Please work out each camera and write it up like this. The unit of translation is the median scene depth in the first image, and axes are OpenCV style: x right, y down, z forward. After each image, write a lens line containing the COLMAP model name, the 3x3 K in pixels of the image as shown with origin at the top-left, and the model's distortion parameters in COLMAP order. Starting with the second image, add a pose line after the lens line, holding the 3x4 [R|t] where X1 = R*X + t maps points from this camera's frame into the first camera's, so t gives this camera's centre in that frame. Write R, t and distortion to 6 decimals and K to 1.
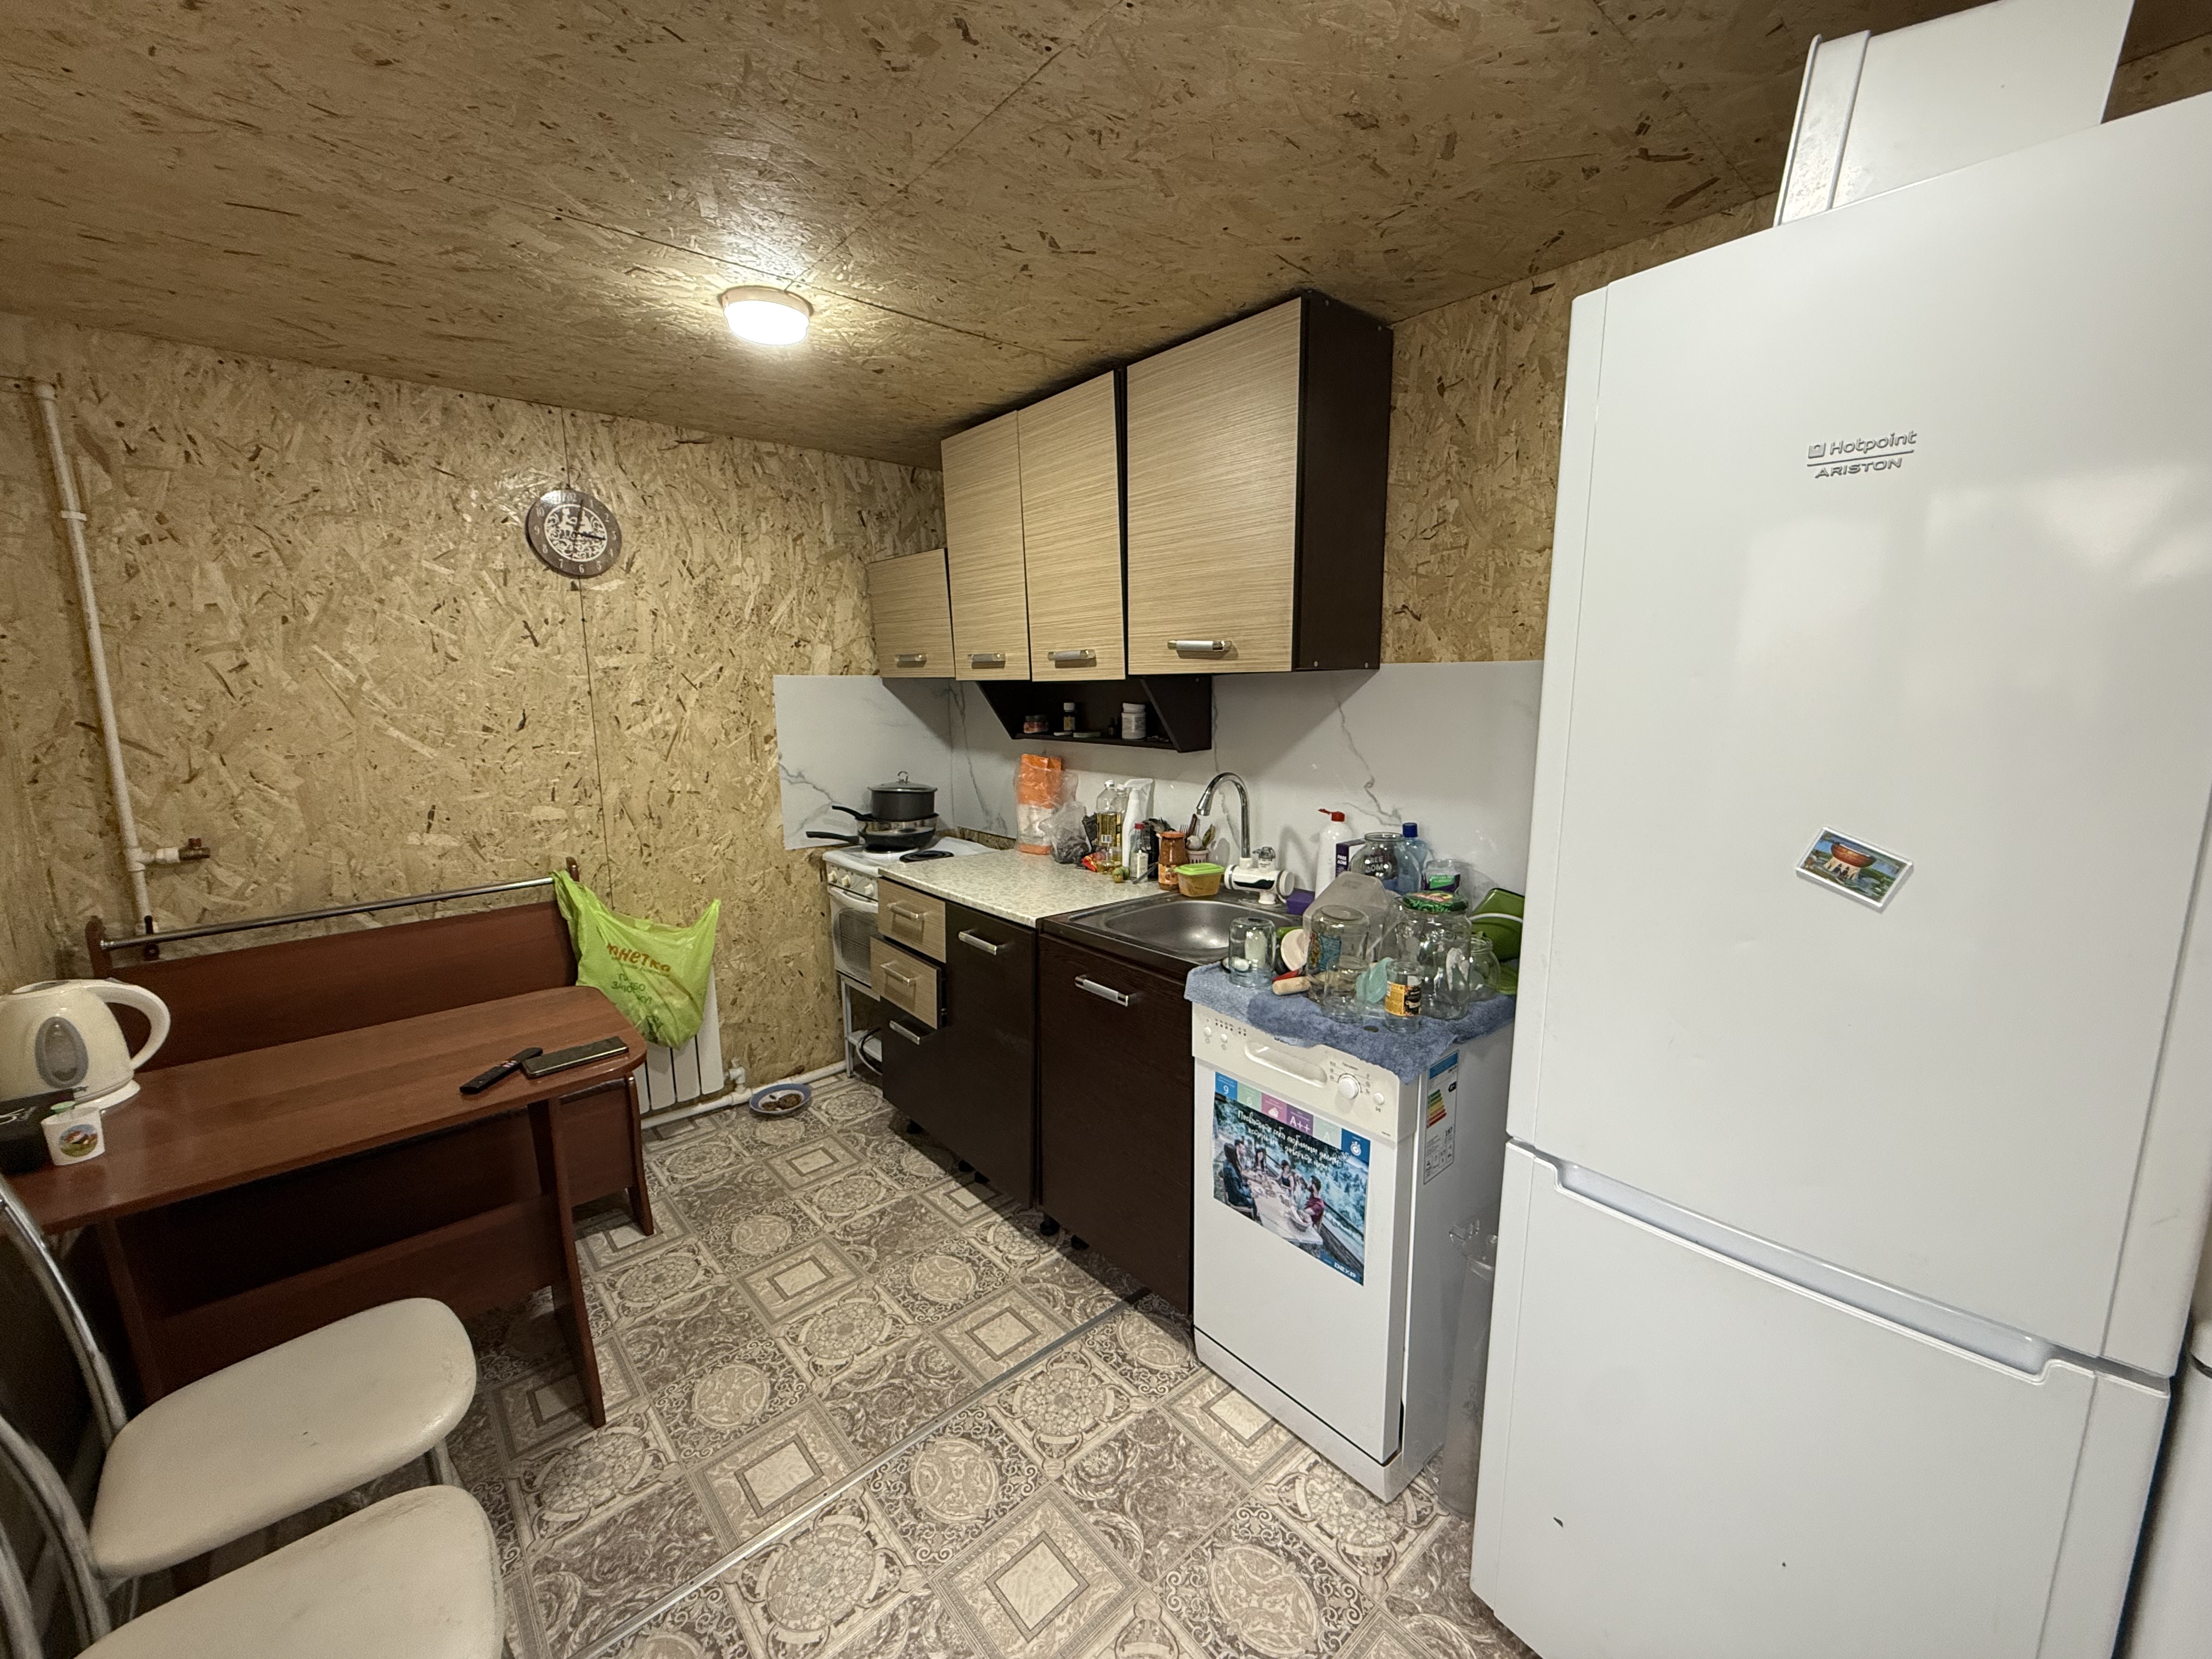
lens RADIAL K [[879.6, 0, 1099.4], [0, 879.6, 829.9], [0, 0, 1]] dist [0.000544, -0.000263]
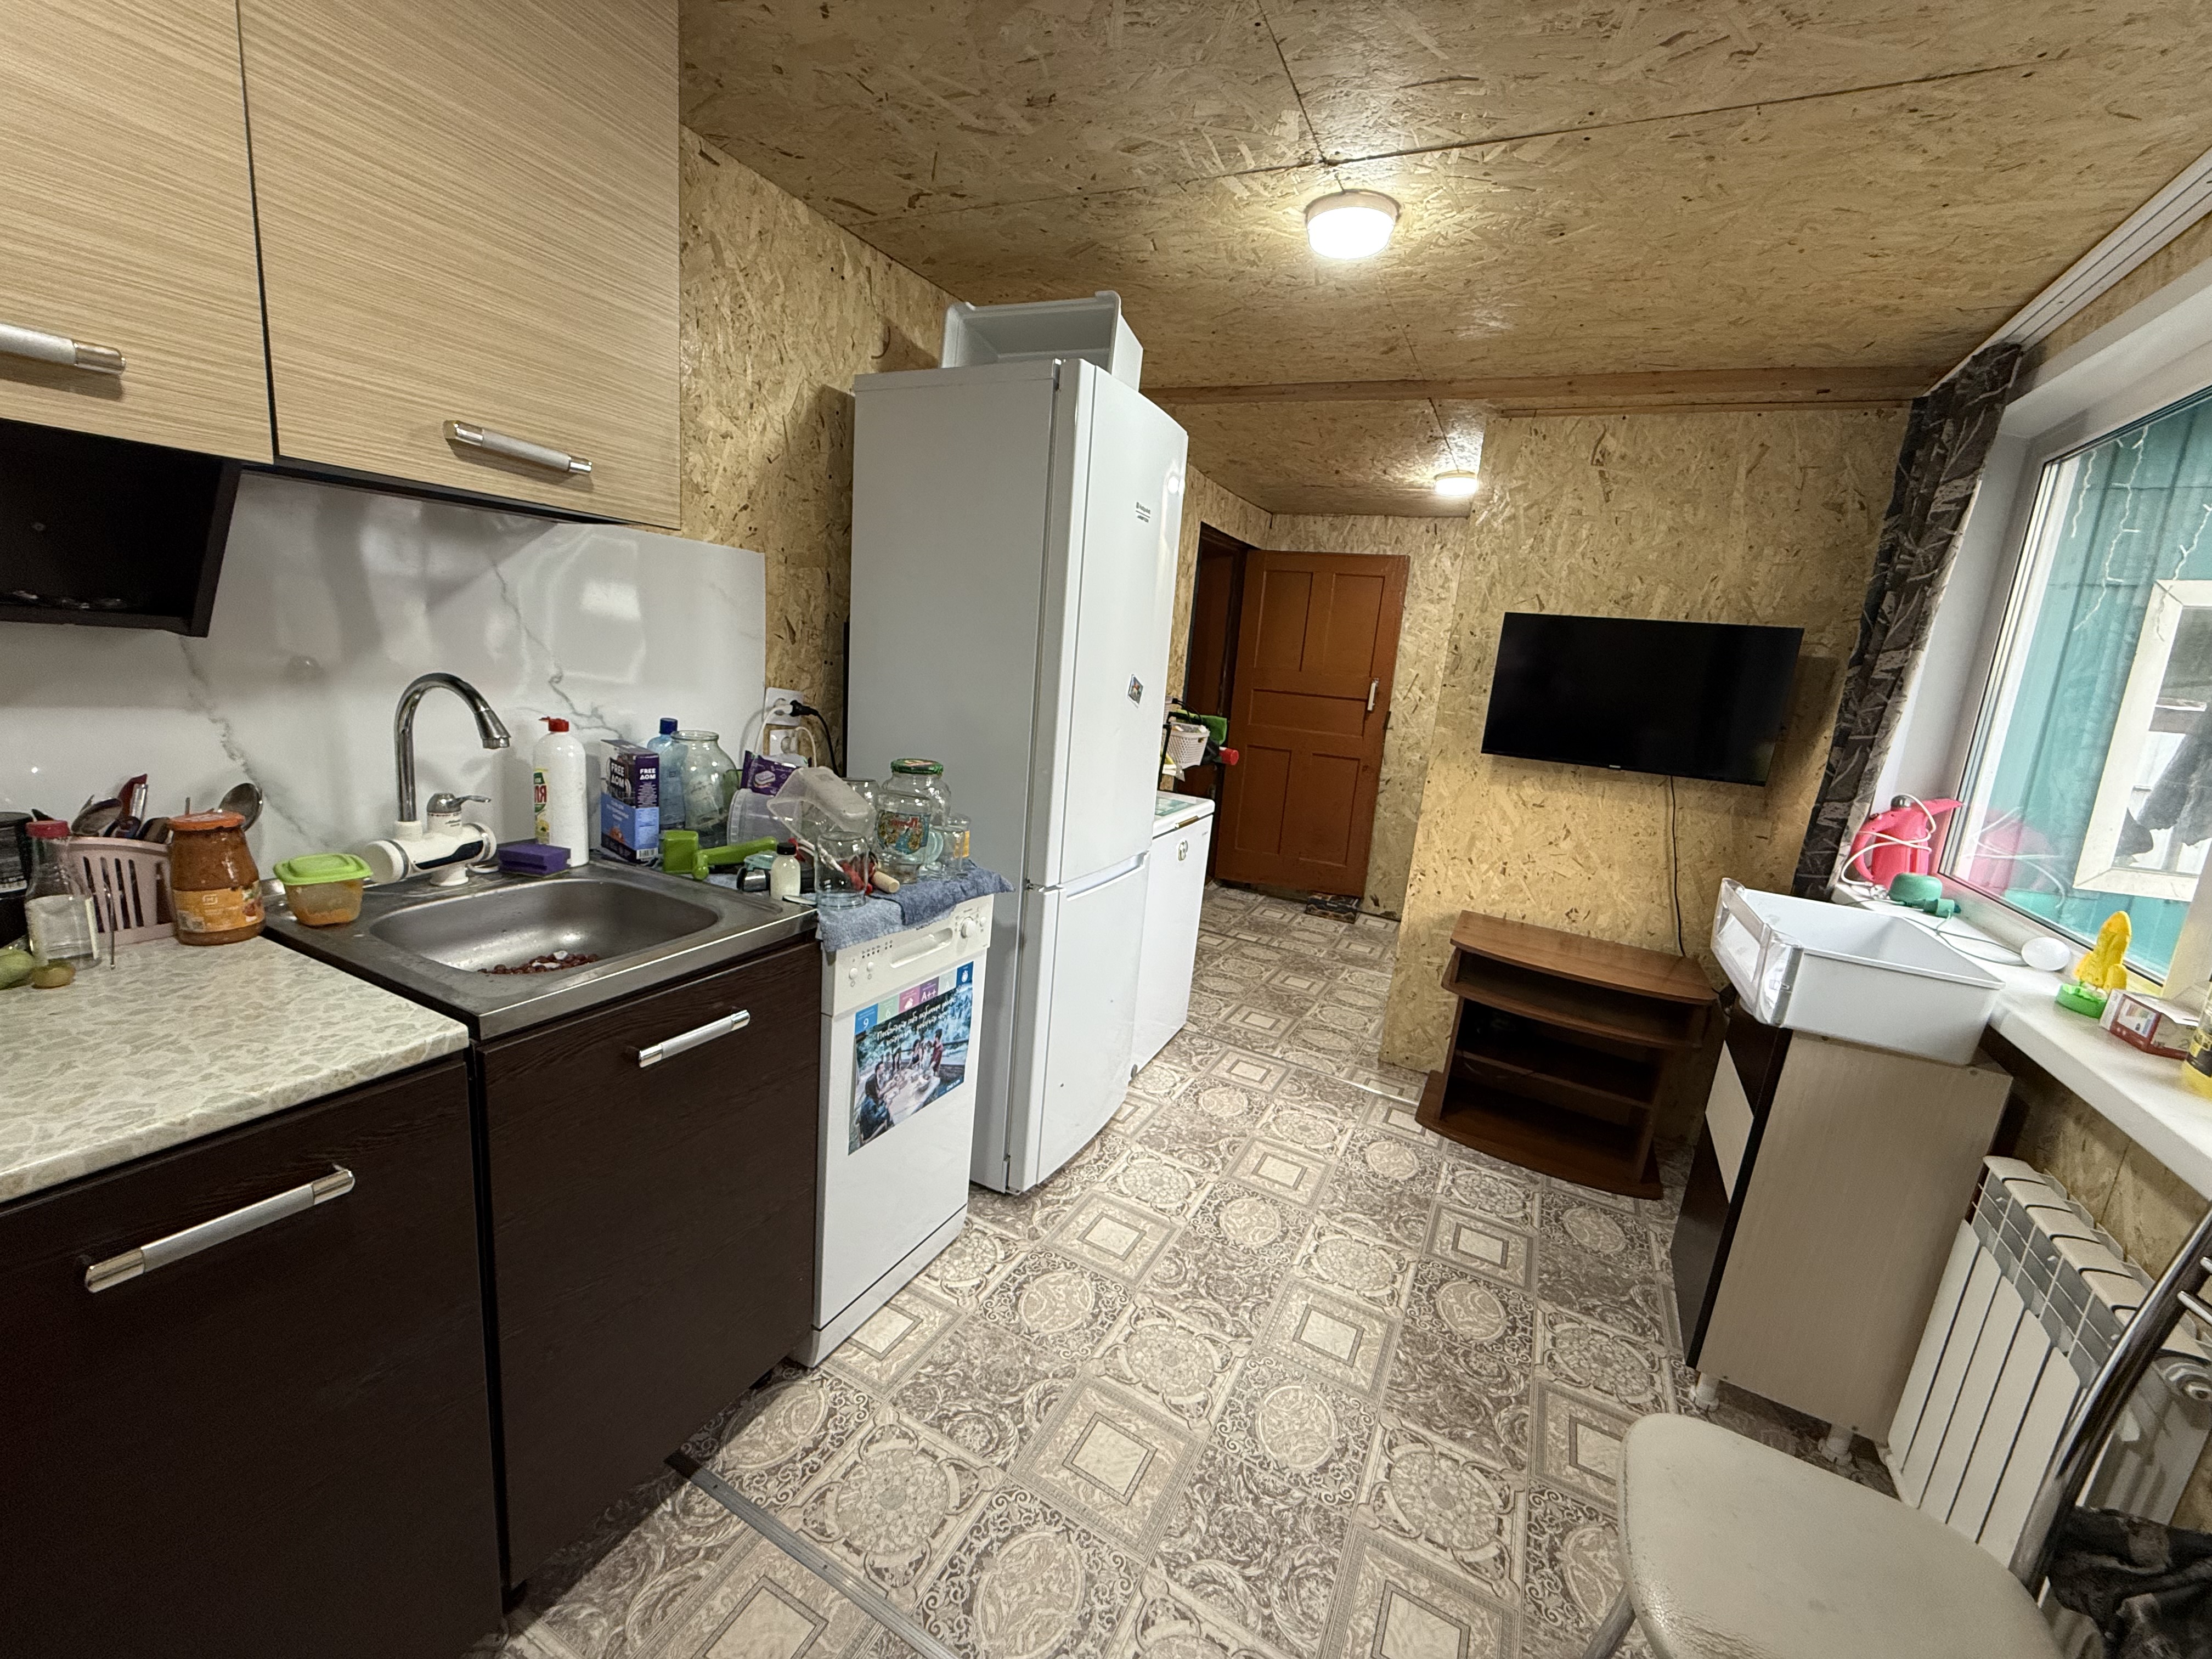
lens RADIAL K [[879.6, 0, 1099.4], [0, 879.6, 829.9], [0, 0, 1]] dist [0.000544, -0.000263]
pose [[-0.378127, -0.206197, 0.902498, -0.755386], [0.065438, 0.966487, 0.248234, -0.109944], [-0.923438, 0.152922, -0.351962, 1.116705]]
